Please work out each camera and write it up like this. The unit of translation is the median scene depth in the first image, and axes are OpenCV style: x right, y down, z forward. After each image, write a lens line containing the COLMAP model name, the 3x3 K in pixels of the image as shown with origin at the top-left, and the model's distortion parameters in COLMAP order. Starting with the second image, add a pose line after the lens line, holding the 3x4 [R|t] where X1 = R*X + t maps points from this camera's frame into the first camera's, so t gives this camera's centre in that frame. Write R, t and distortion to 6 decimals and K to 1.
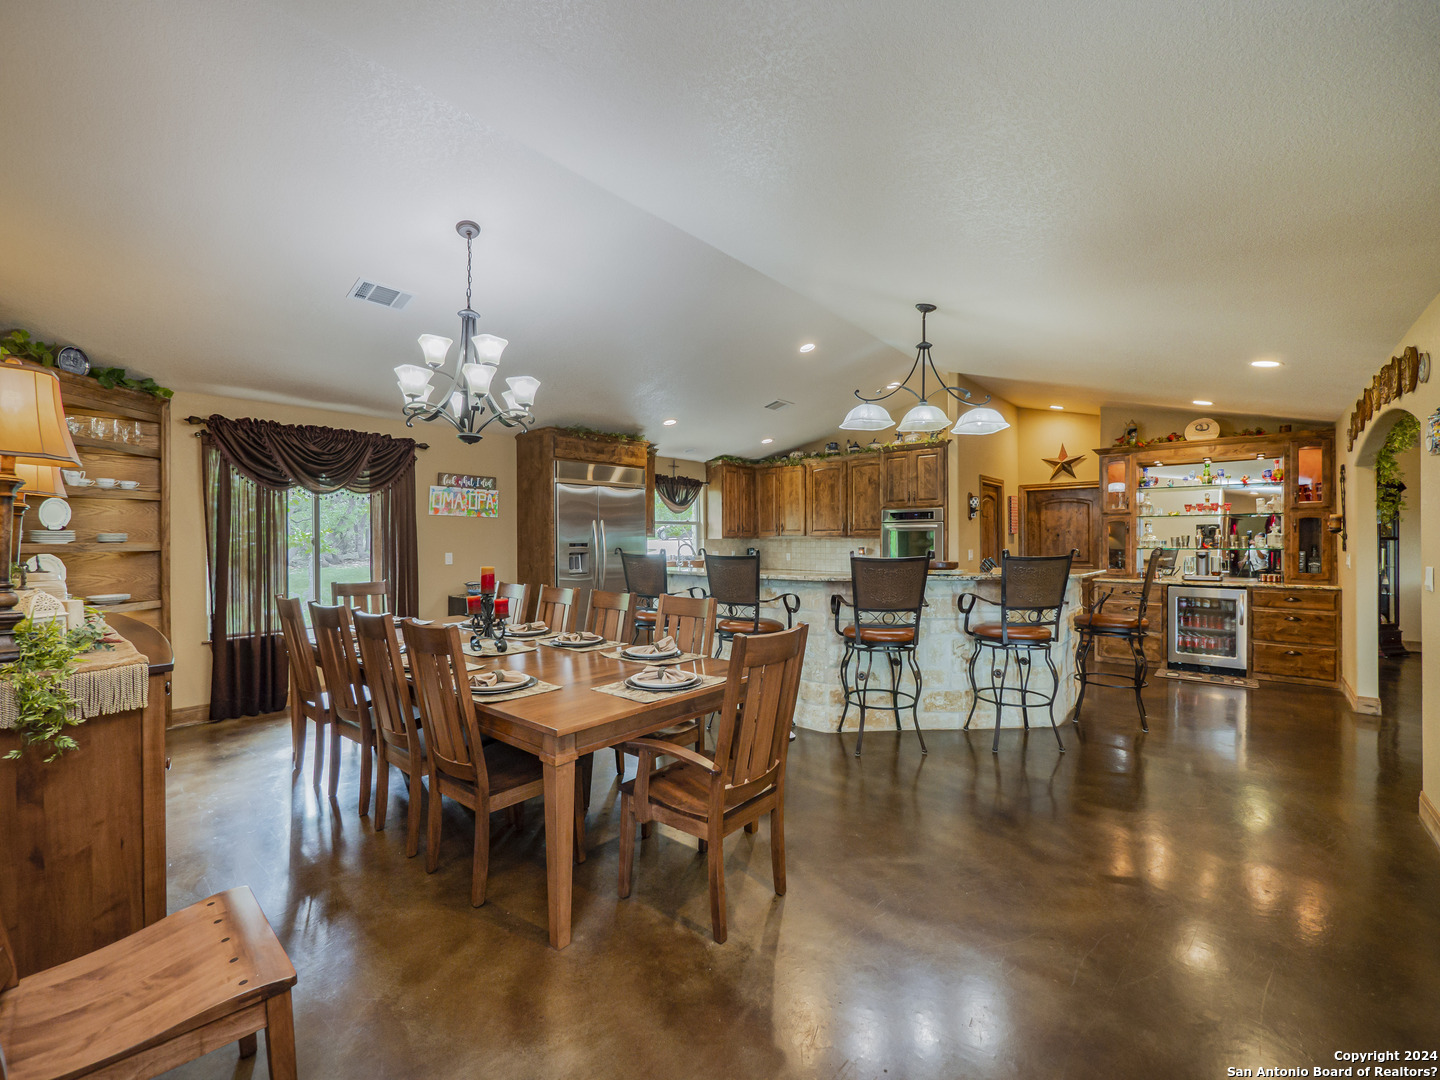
lens RADIAL K [[611.6, 0, 722.4], [0, 611.6, 541.7], [0, 0, 1]] dist [-0.003497, -0.000235]
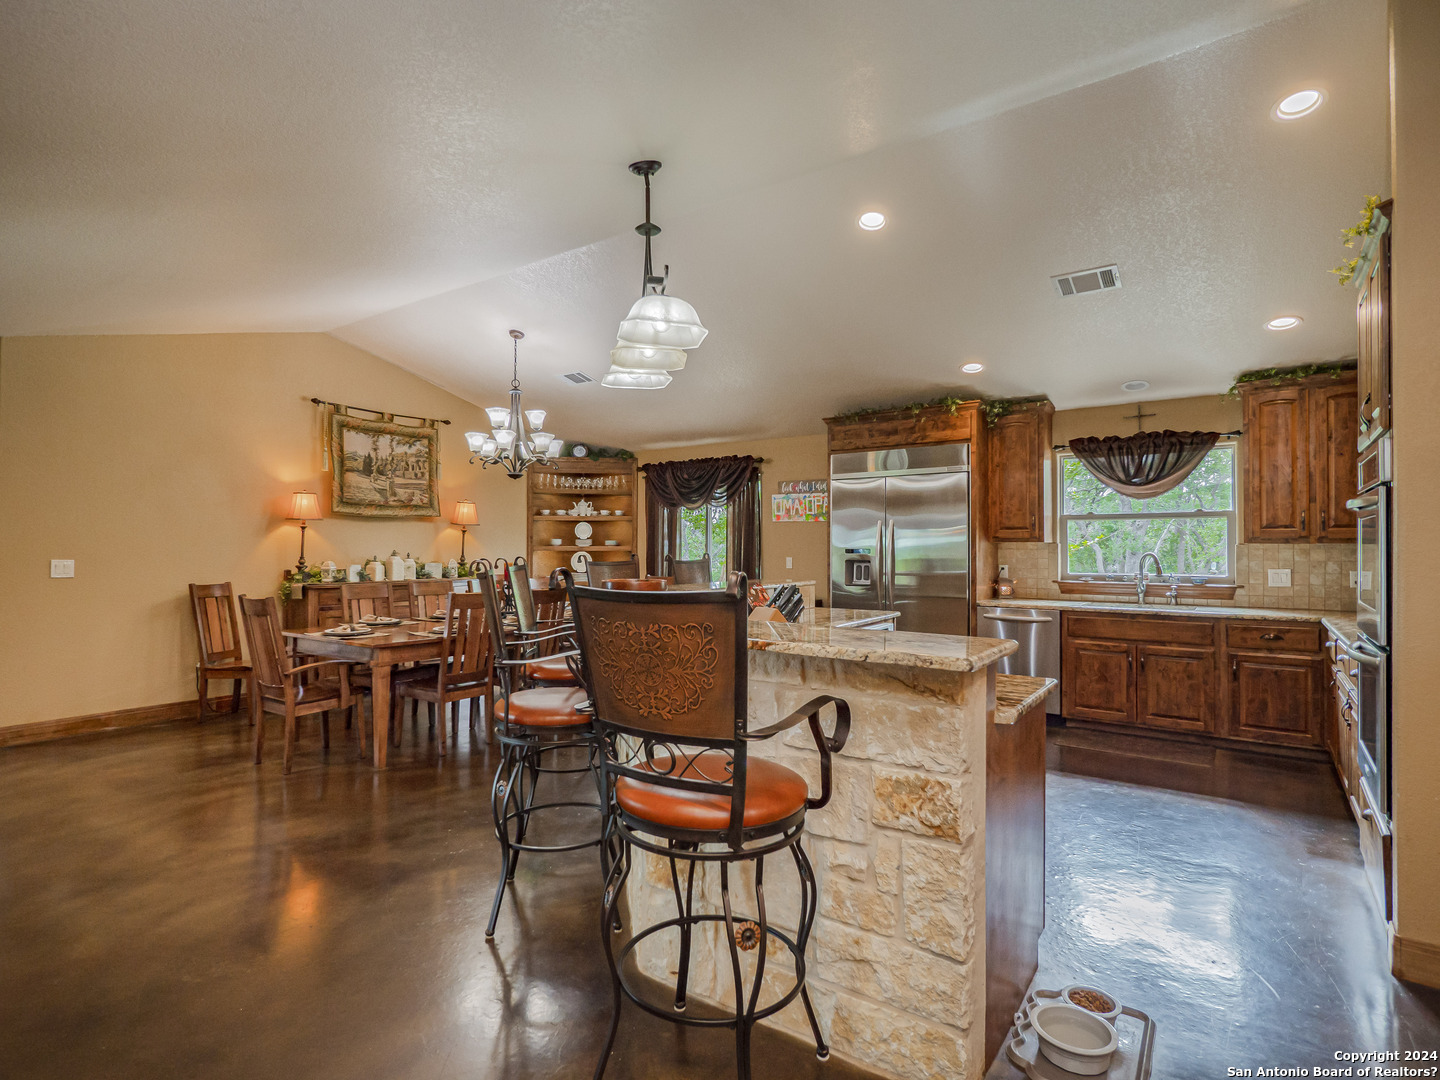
lens RADIAL K [[759.2, 0, 714.6], [0, 759.2, 537.4], [0, 0, 1]] dist [0.010467, -0.001337]
pose [[0.078518, -0.005588, -0.996897, 0.834128], [-0.002952, 0.999979, -0.005838, -0.007525], [0.996908, 0.003401, 0.078500, 0.773440]]
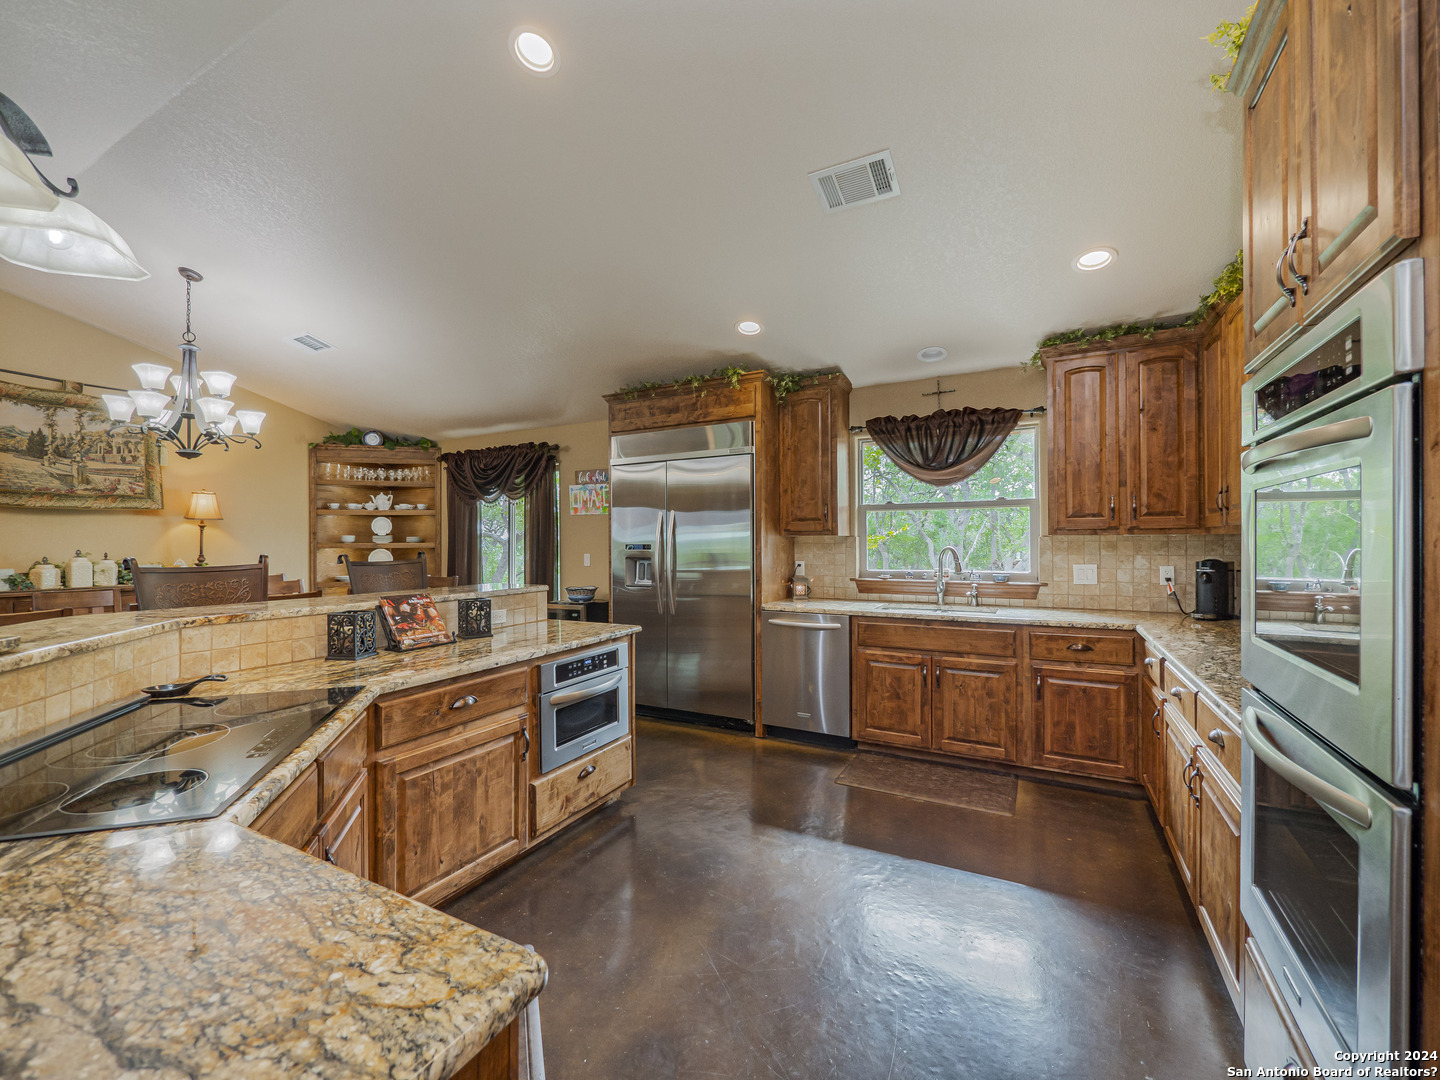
lens RADIAL K [[611.6, 0, 719.9], [0, 611.6, 539.3], [0, 0, 1]] dist [-0.003497, -0.000235]
pose [[0.202955, 0.001950, -0.979186, 0.528915], [0.002805, 0.999993, 0.002573, -0.005978], [0.979184, -0.003269, 0.202948, 1.011739]]
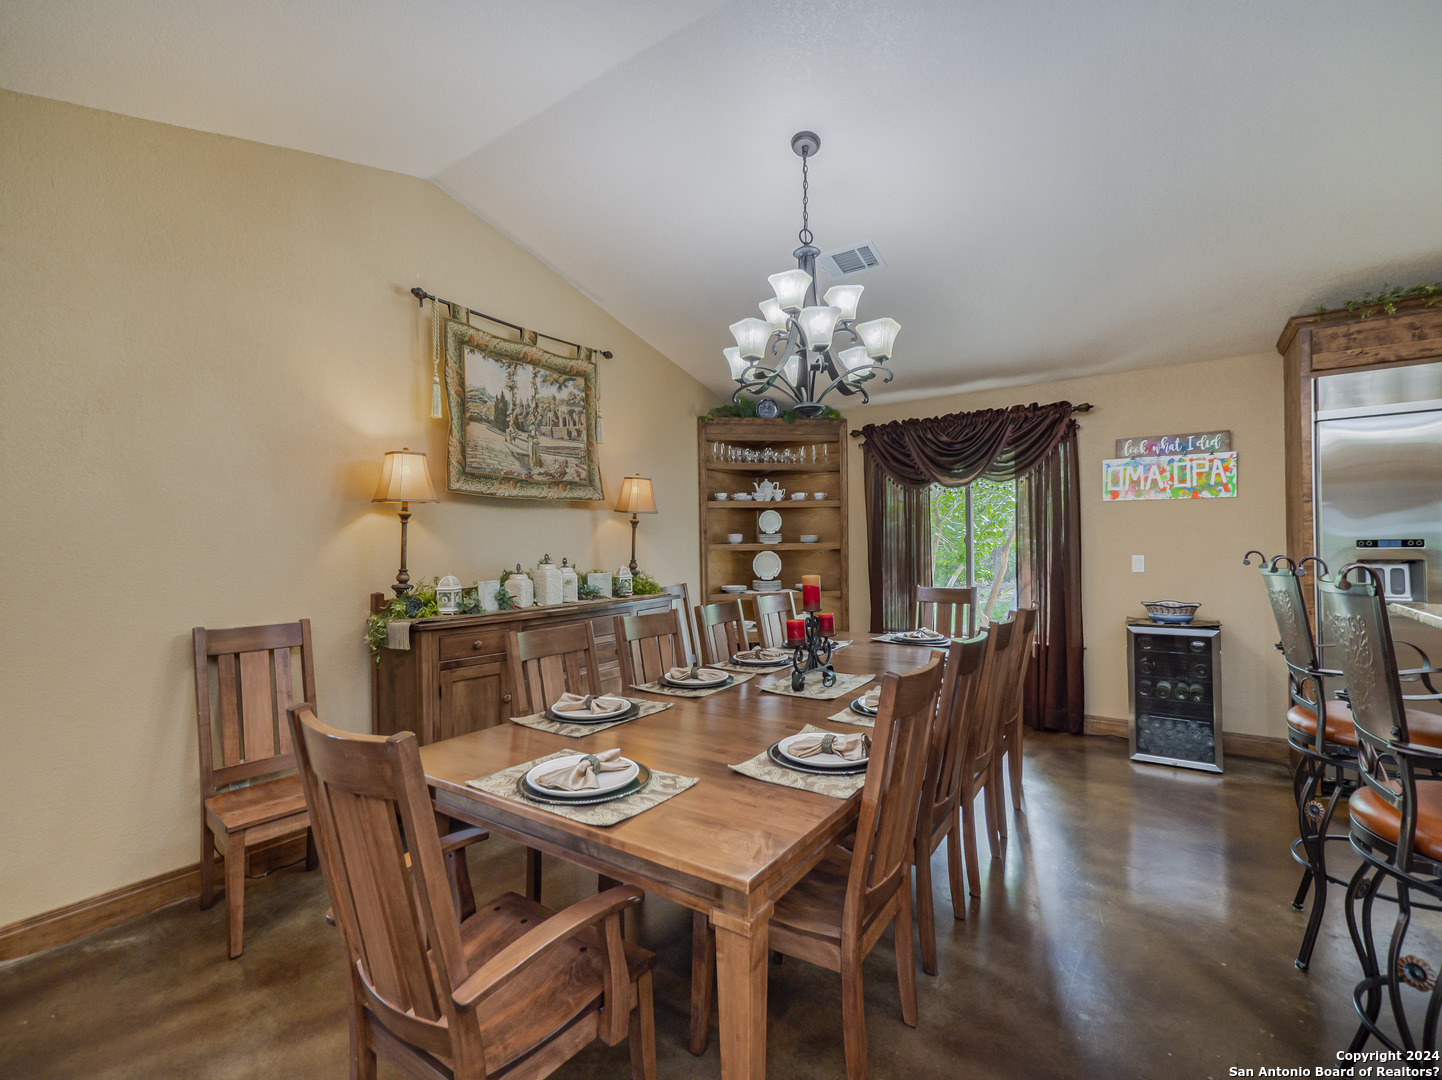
lens RADIAL K [[655.7, 0, 714.5], [0, 655.7, 540.3], [0, 0, 1]] dist [-0.000338, 0.001212]
pose [[0.092978, -0.000626, -0.995668, 0.234523], [0.012730, 0.999919, 0.000561, -0.004252], [0.995587, -0.012727, 0.092978, 0.465119]]
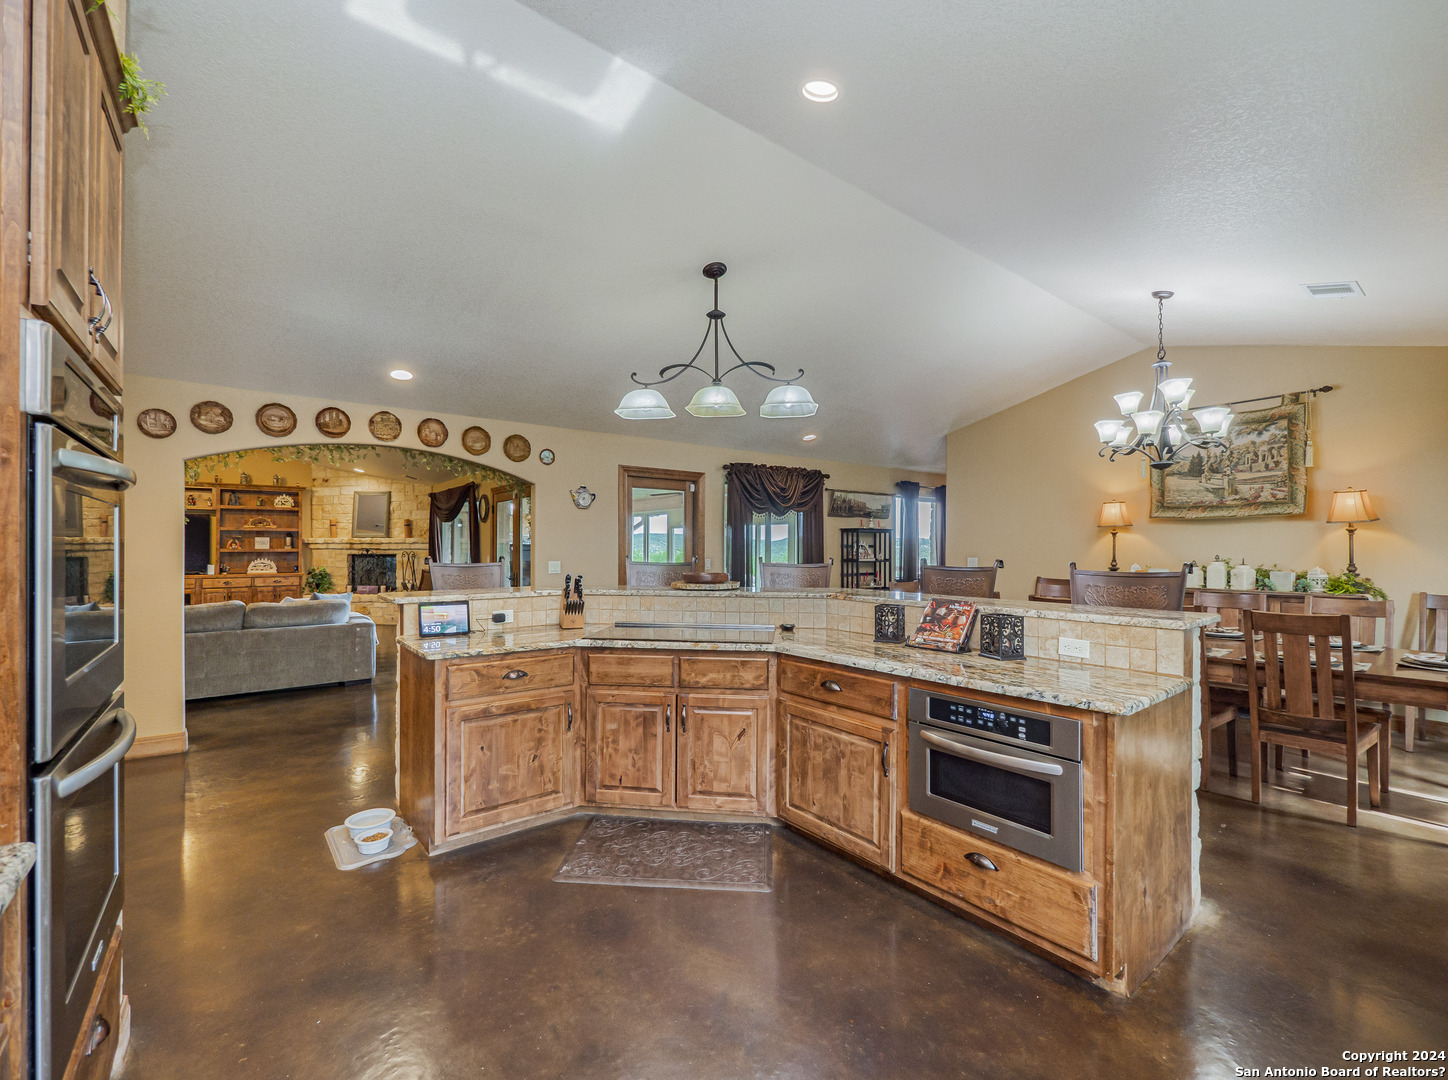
lens RADIAL K [[615.0, 0, 699.9], [0, 615.0, 545.0], [0, 0, 1]] dist [-0.003497, -0.000235]
pose [[-0.972987, 0.004172, 0.230821, 0.114394], [0.003253, 0.999985, -0.004364, -0.005504], [-0.230836, -0.003495, -0.972986, 1.391572]]
